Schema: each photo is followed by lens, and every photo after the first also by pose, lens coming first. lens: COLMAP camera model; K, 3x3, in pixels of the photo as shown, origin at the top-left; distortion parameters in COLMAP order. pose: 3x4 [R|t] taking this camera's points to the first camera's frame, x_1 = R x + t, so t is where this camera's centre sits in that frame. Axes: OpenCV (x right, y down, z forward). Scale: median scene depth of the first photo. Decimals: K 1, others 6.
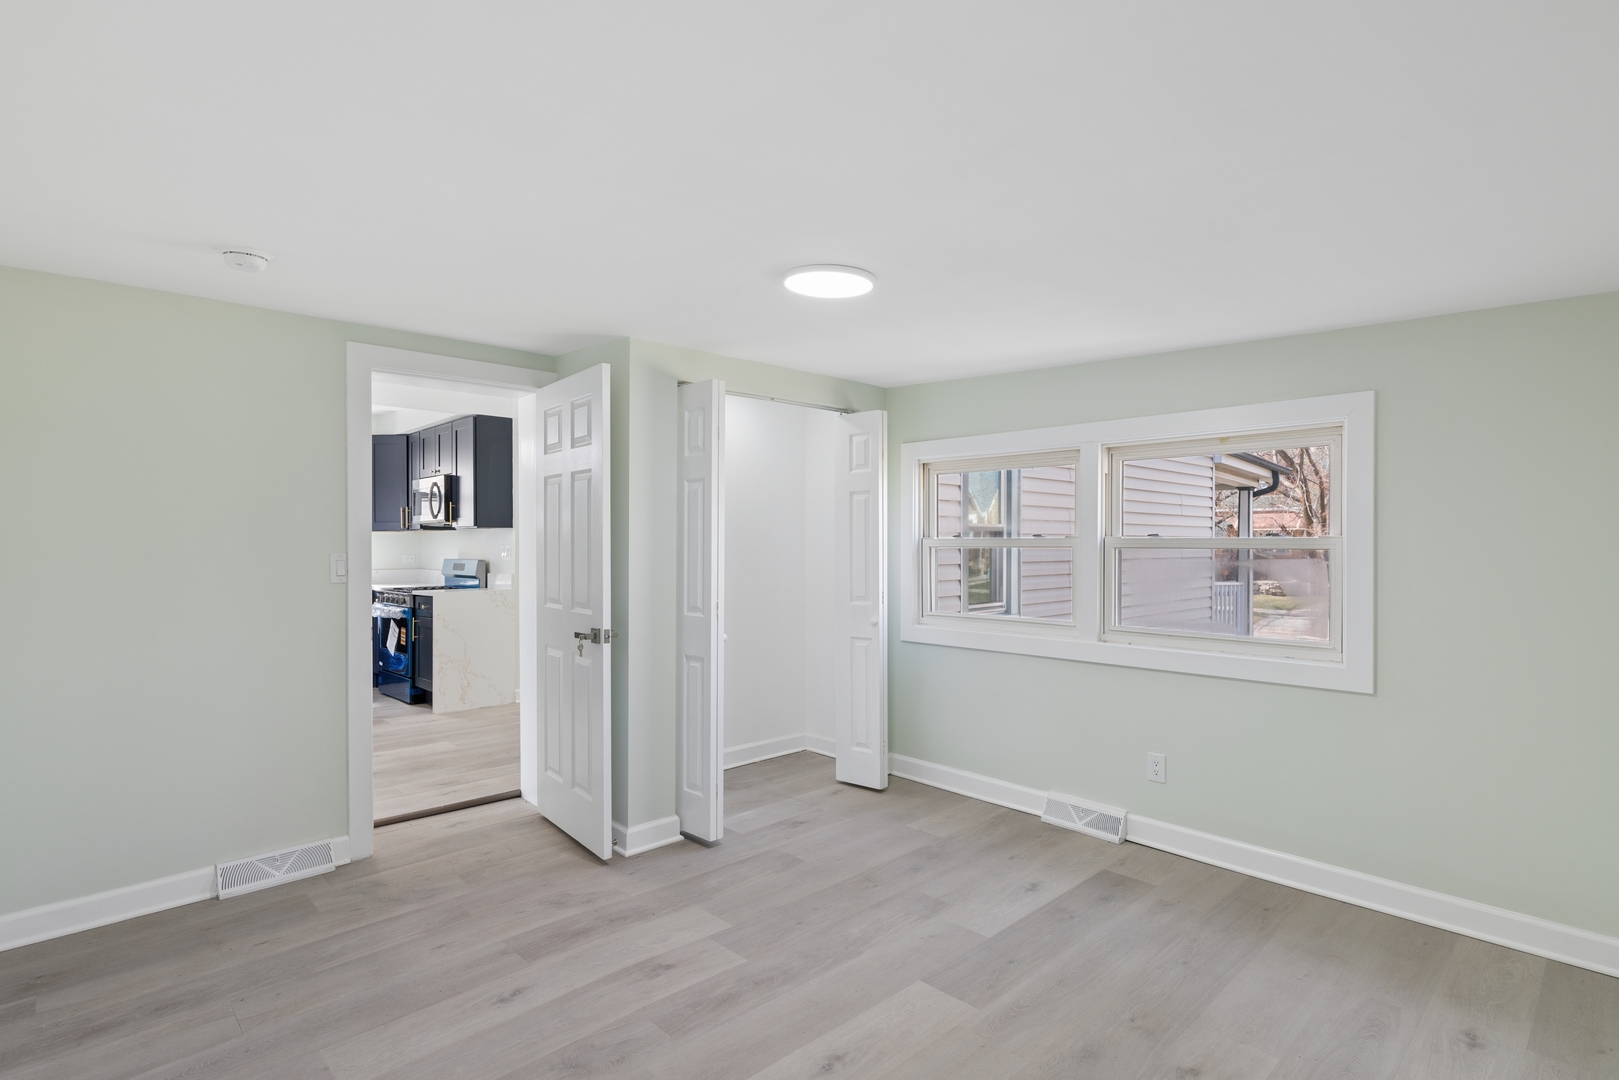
lens RADIAL K [[810.7, 0, 809.5], [0, 810.7, 540.0], [0, 0, 1]] dist [-0.001230, -0.000142]
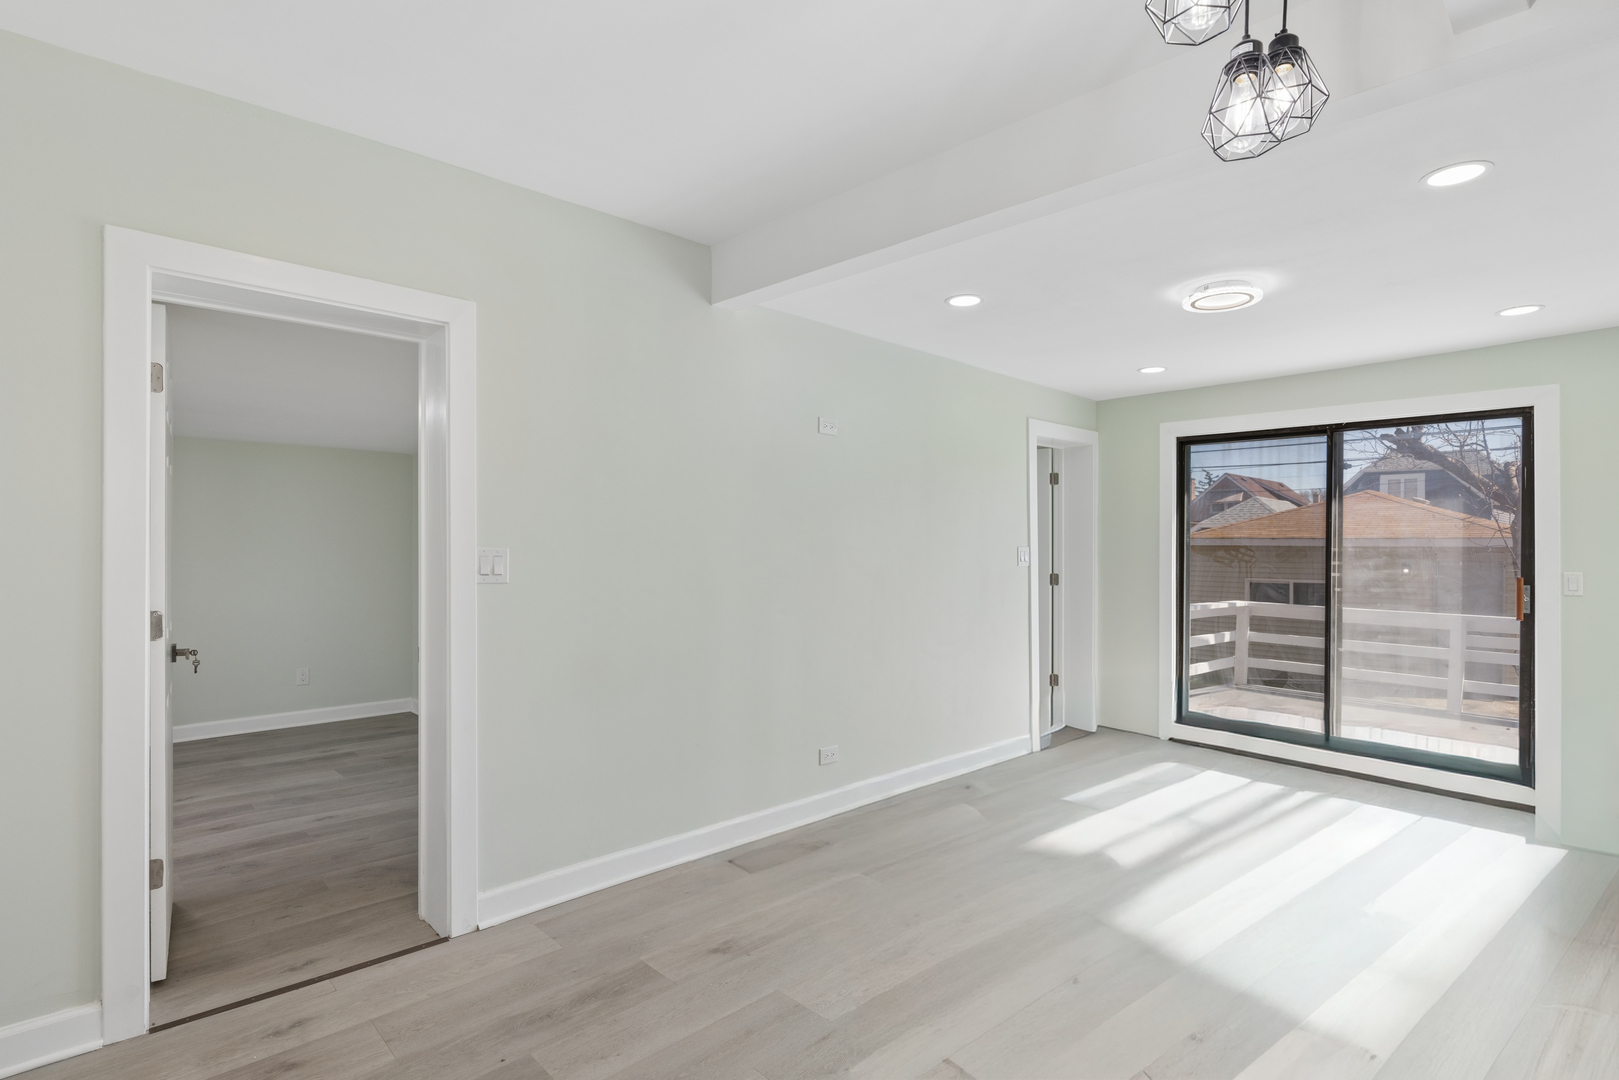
lens RADIAL K [[810.7, 0, 809.5], [0, 810.7, 540.0], [0, 0, 1]] dist [-0.001230, -0.000142]
pose [[-0.999996, 0.002620, 0.001234, -1.130681], [0.002610, 0.999967, -0.007699, 0.000503], [-0.001254, -0.007696, -0.999970, 2.203100]]
